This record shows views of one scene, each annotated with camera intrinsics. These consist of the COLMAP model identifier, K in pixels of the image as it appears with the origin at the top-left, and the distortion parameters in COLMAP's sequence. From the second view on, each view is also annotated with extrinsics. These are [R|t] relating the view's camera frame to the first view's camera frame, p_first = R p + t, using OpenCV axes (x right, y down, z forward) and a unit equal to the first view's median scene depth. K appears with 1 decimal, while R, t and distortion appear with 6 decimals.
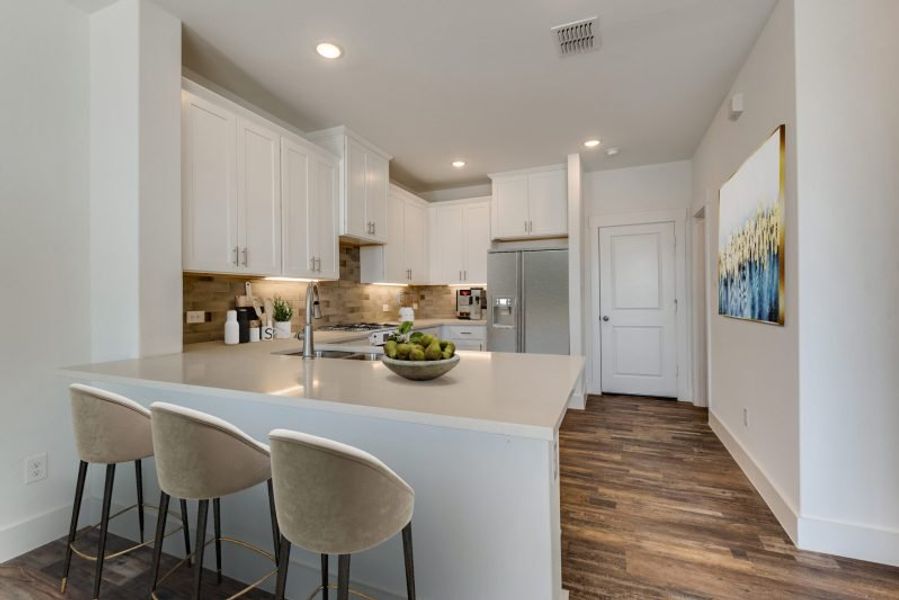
lens RADIAL K [[397.4, 0, 430.7], [0, 397.4, 299.3], [0, 0, 1]] dist [-0.004336, -0.000609]
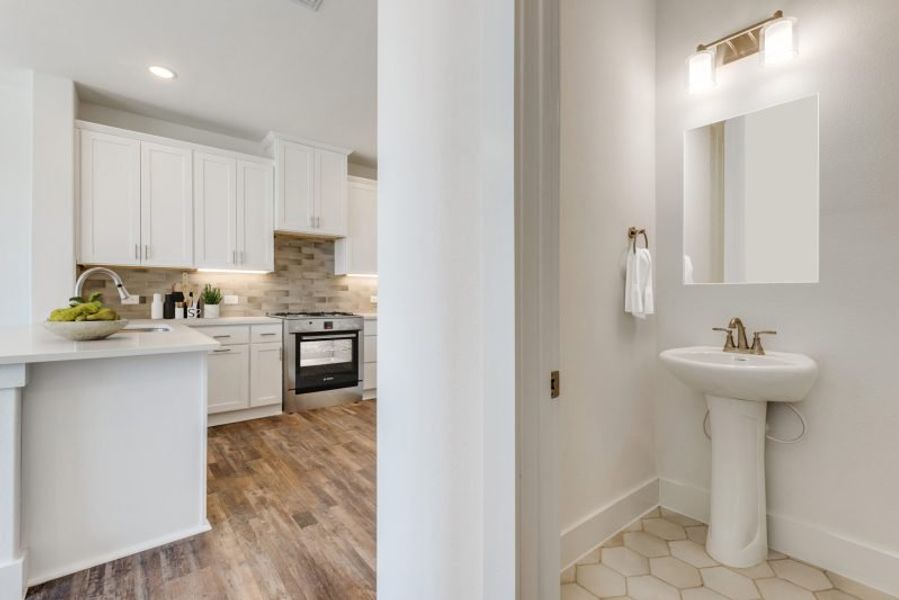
lens RADIAL K [[397.4, 0, 436.3], [0, 397.4, 297.8], [0, 0, 1]] dist [-0.004336, -0.000609]
pose [[0.881947, 0.010851, -0.471224, 0.698625], [-0.010793, 0.999938, 0.002826, 0.018104], [0.471225, 0.002593, 0.882009, 0.241791]]
